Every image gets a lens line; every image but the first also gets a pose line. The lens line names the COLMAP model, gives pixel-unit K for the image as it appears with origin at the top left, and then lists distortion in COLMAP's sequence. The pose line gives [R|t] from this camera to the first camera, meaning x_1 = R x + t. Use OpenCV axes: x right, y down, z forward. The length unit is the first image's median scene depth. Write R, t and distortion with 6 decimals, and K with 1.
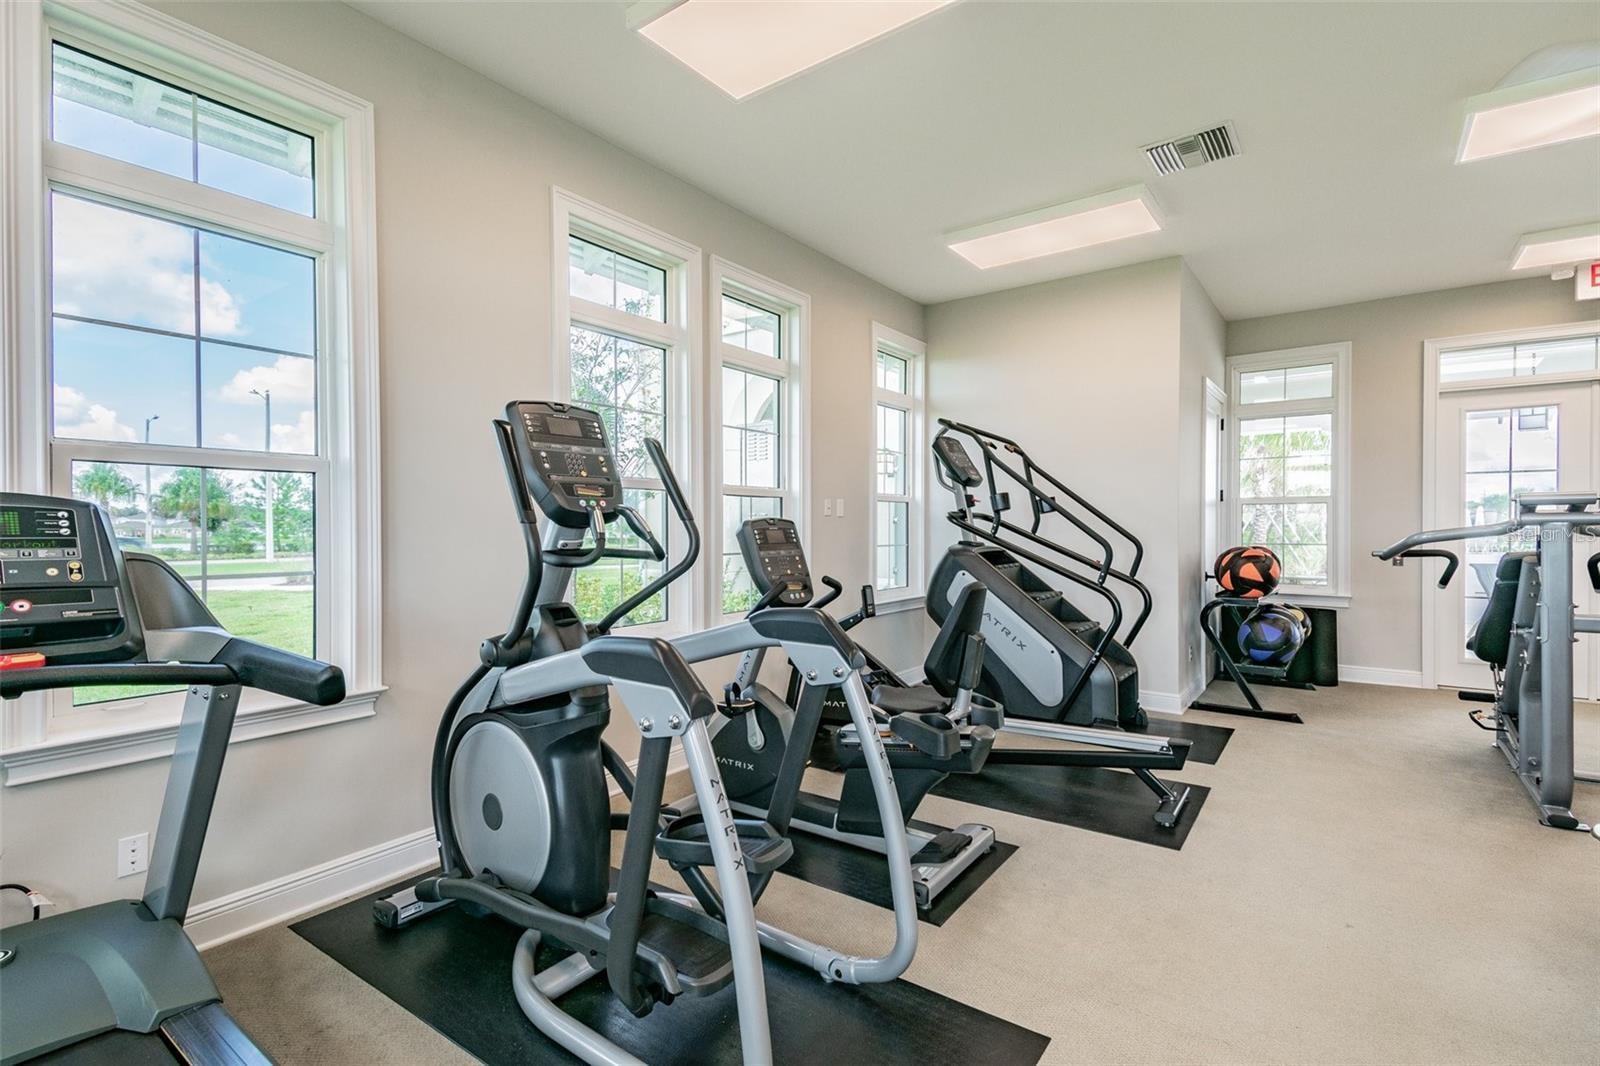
lens RADIAL K [[753.2, 0, 805.7], [0, 753.2, 525.9], [0, 0, 1]] dist [0.060416, -0.030384]
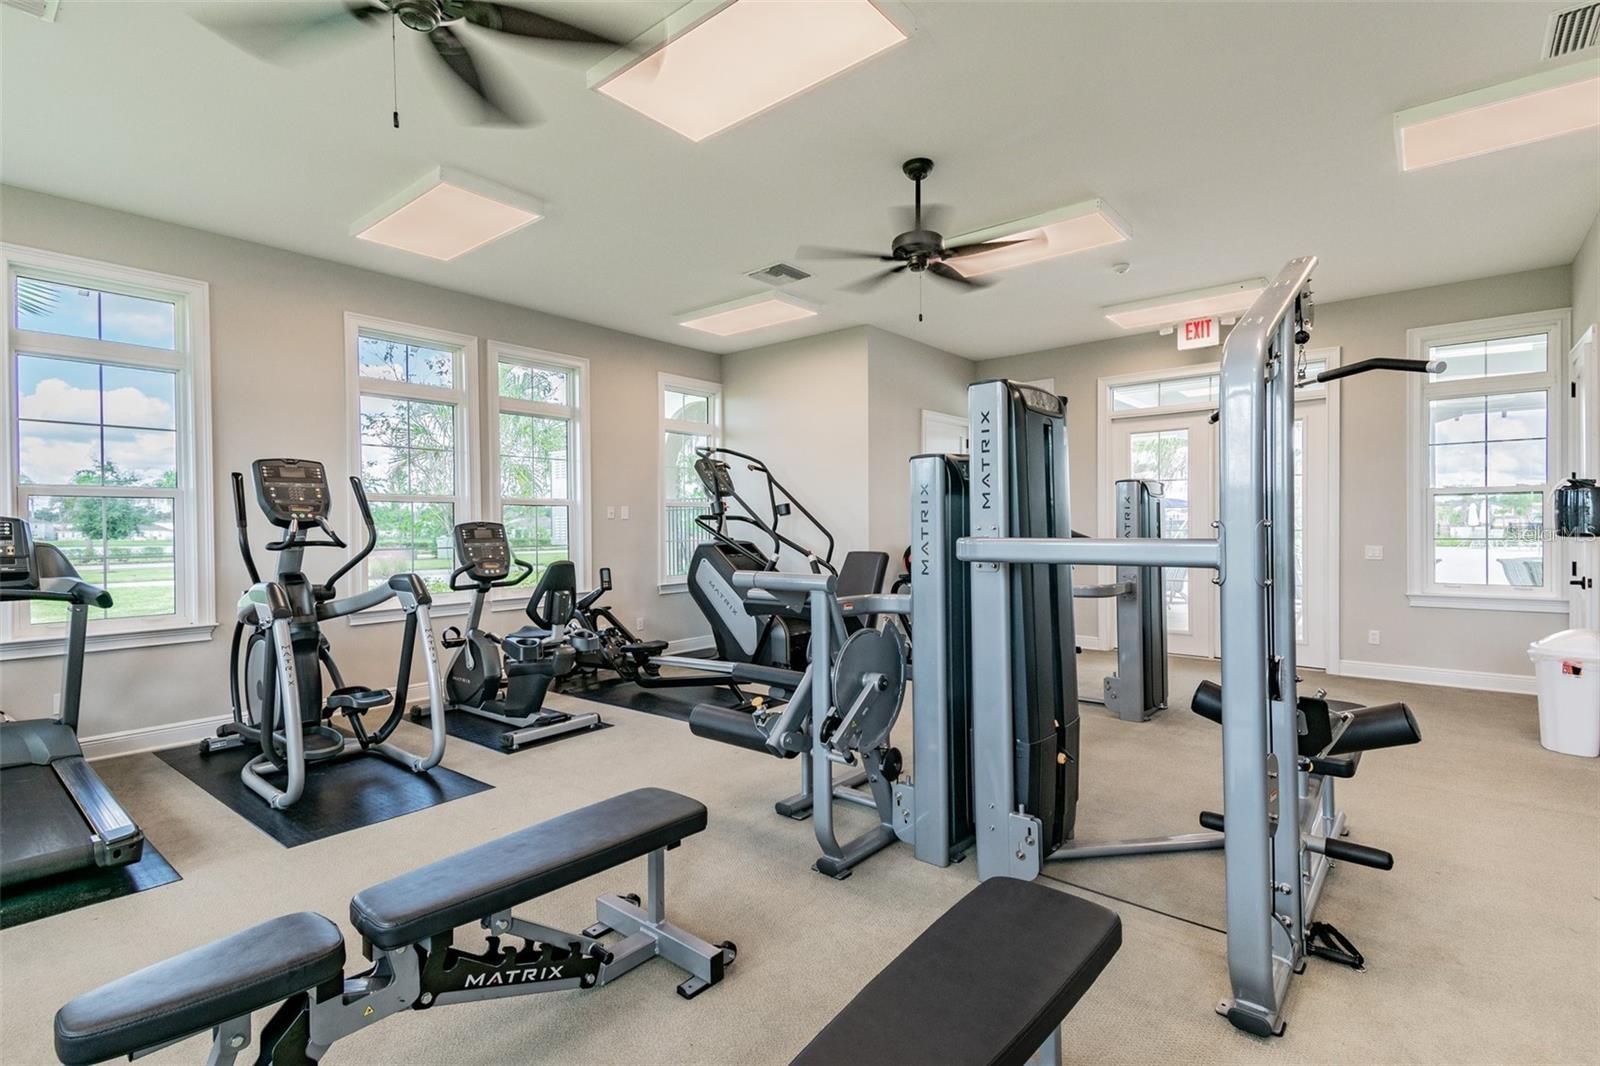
lens RADIAL K [[753.2, 0, 805.7], [0, 753.2, 525.9], [0, 0, 1]] dist [0.060416, -0.030384]
pose [[0.998149, -0.005533, -0.060559, 0.697919], [0.005618, 0.999983, 0.001235, -0.000623], [0.060551, -0.001573, 0.998164, -0.511502]]
